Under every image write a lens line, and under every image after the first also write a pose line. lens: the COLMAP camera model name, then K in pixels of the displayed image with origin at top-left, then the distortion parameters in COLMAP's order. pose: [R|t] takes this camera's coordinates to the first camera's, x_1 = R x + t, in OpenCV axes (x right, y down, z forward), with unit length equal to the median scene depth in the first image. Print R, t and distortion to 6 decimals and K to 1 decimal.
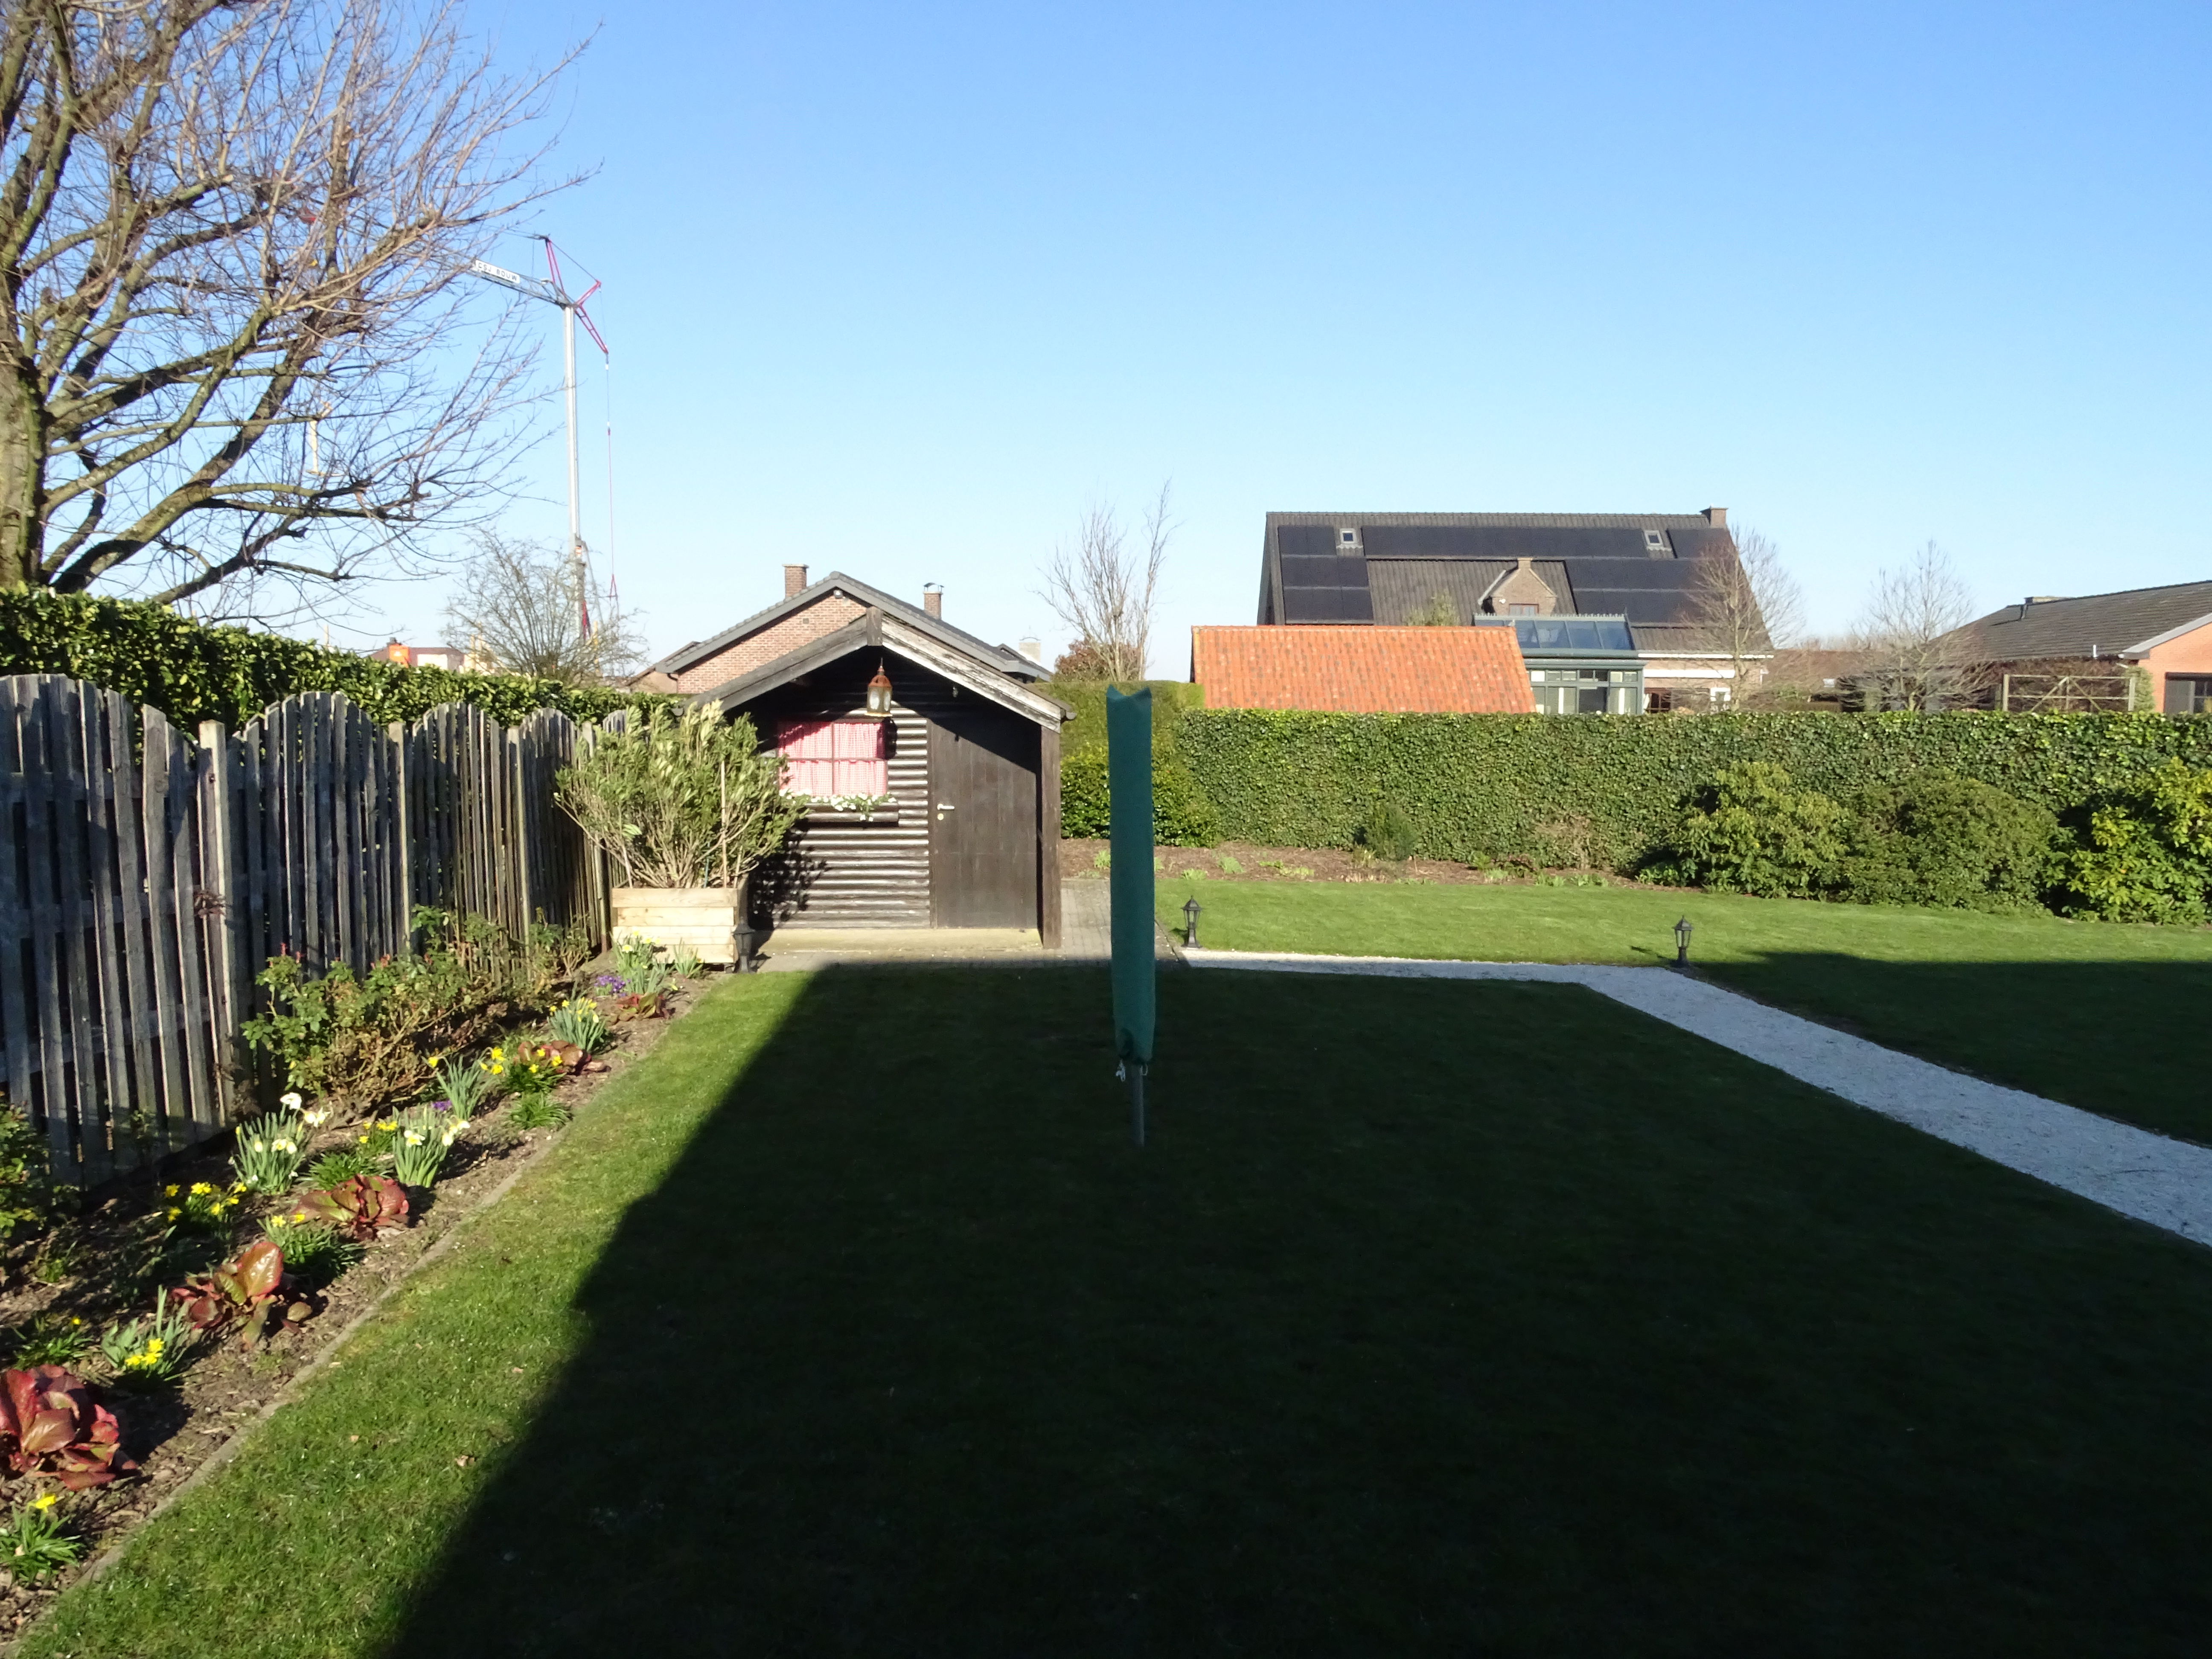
lens RADIAL K [[1620.1, 0, 1106.0], [0, 1620.1, 829.5], [0, 0, 1]] dist [0.005632, 0.000884]
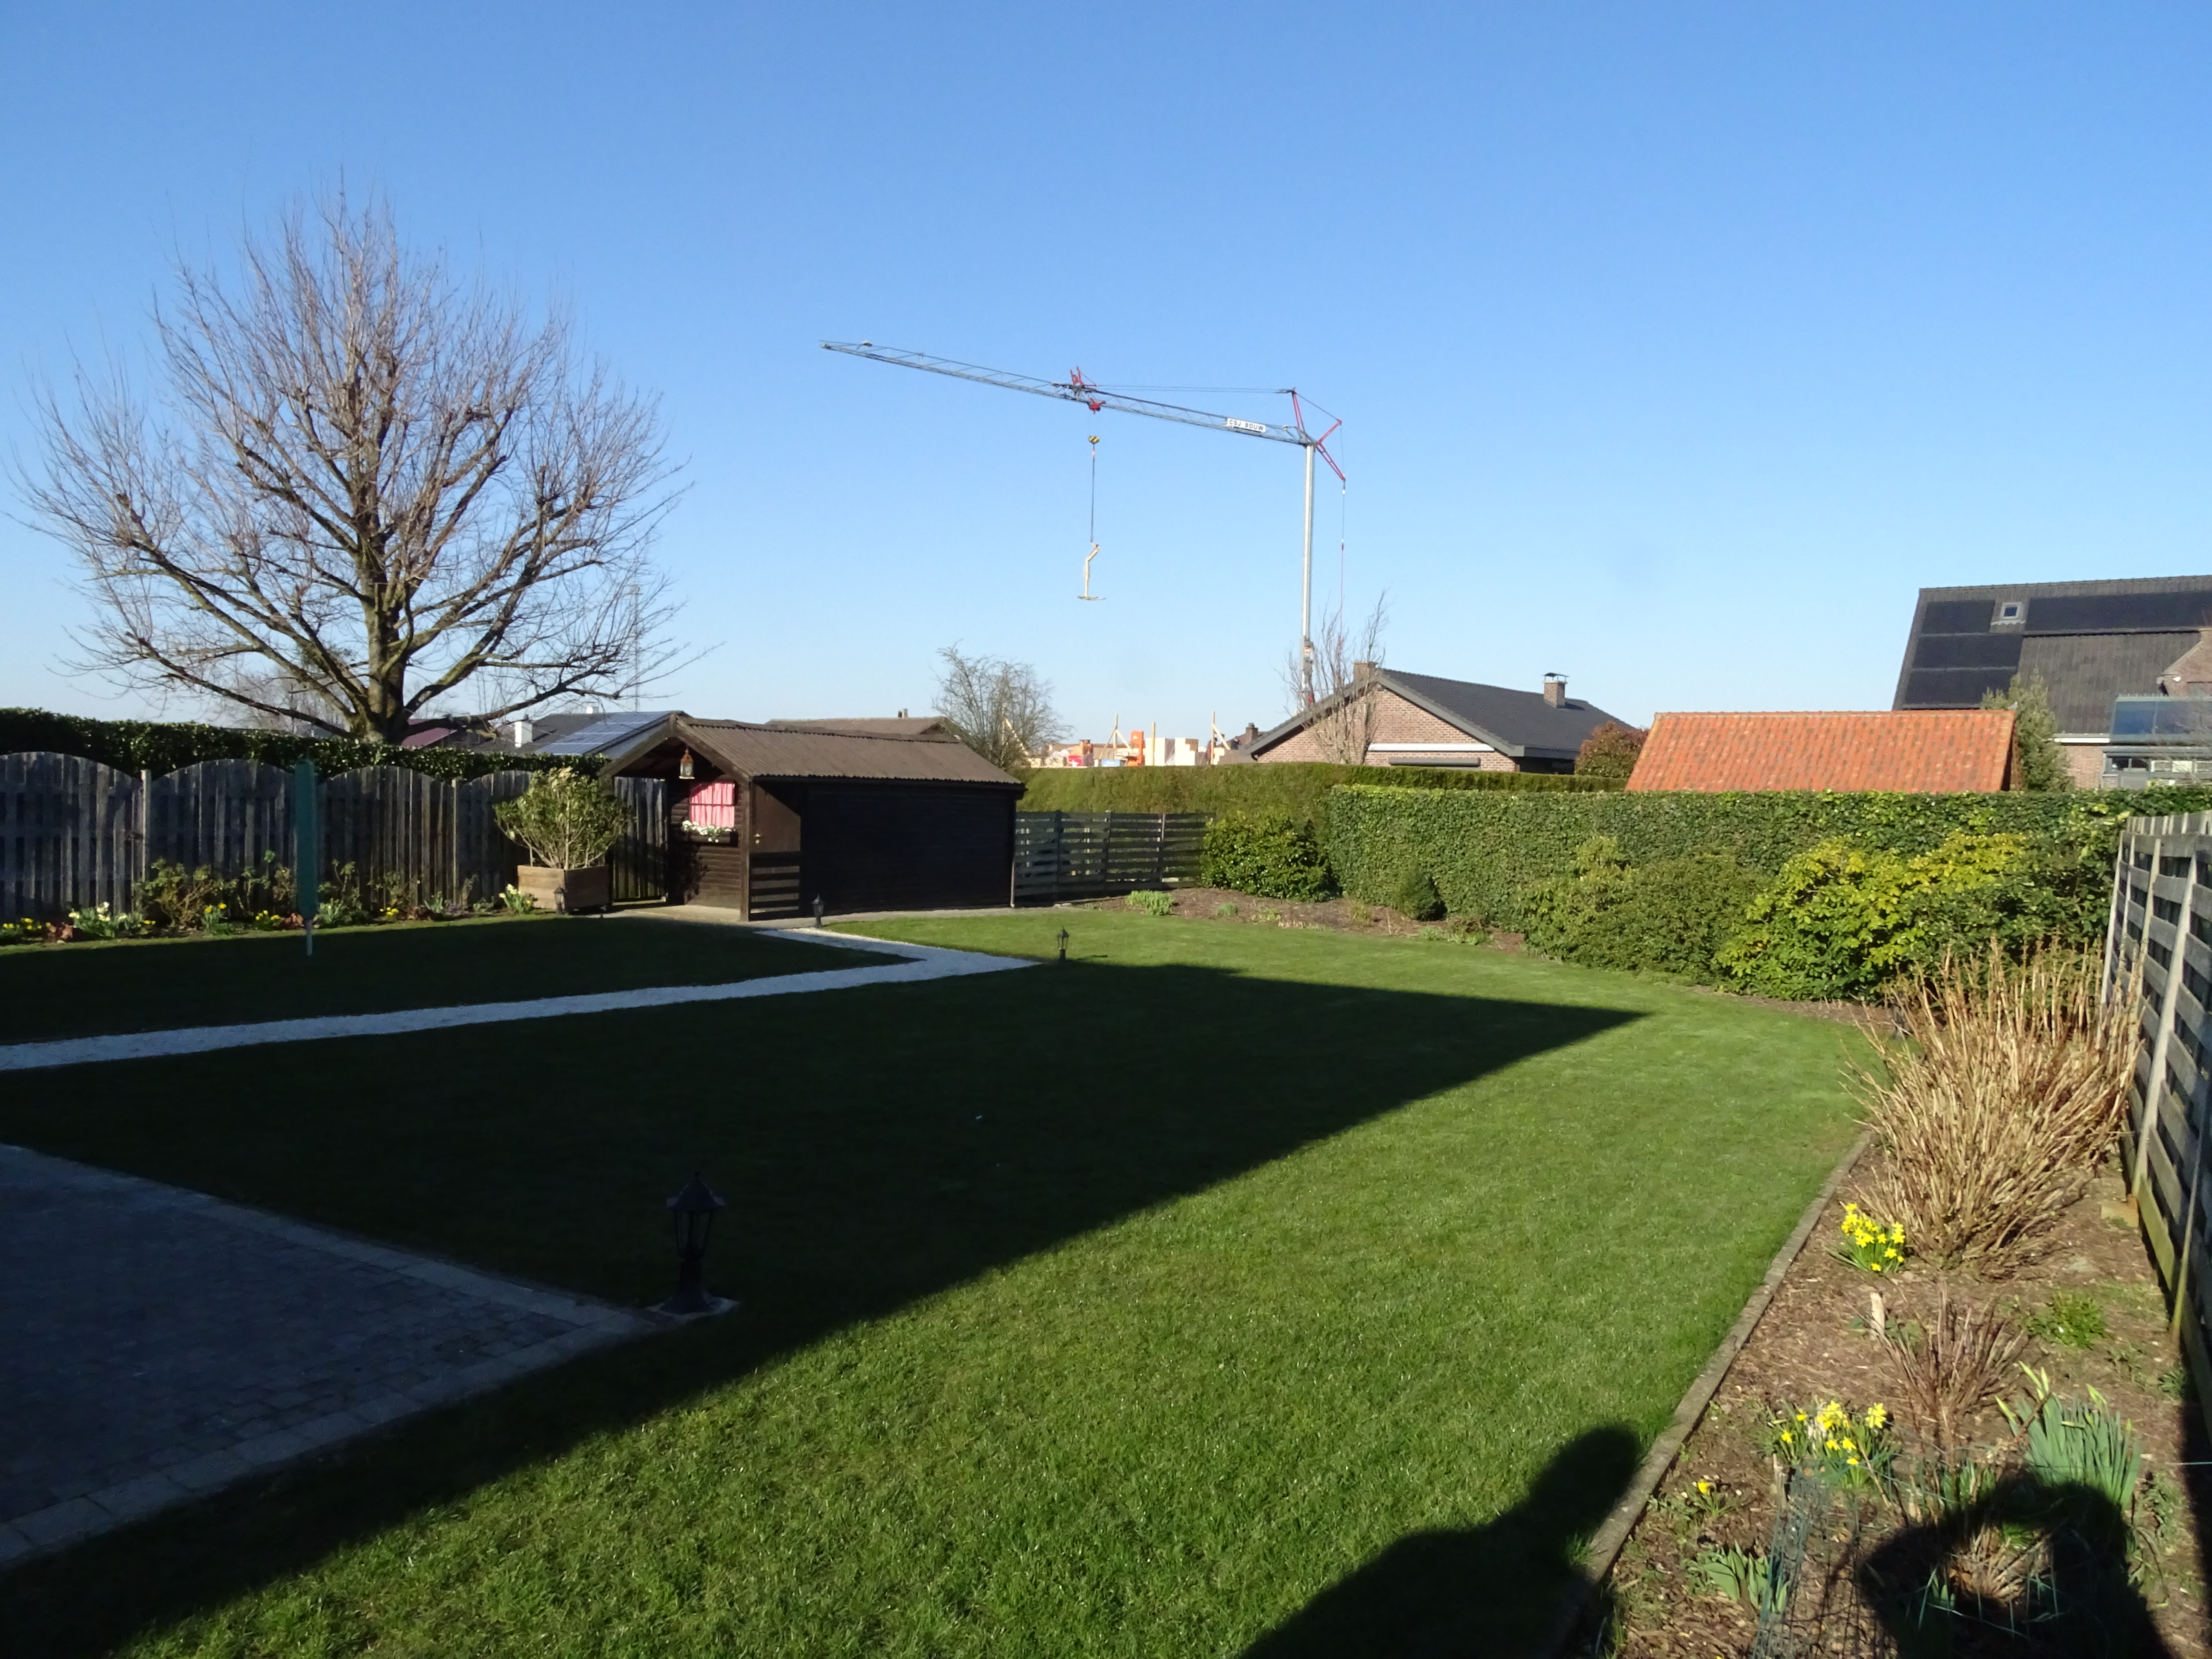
lens RADIAL K [[1620.1, 0, 1106.0], [0, 1620.1, 829.5], [0, 0, 1]] dist [0.005632, 0.000884]
pose [[0.815132, 0.032553, -0.578360, 0.270817], [-0.062319, 0.997553, -0.031684, 0.002356], [0.575913, 0.061870, 0.815166, -0.029329]]
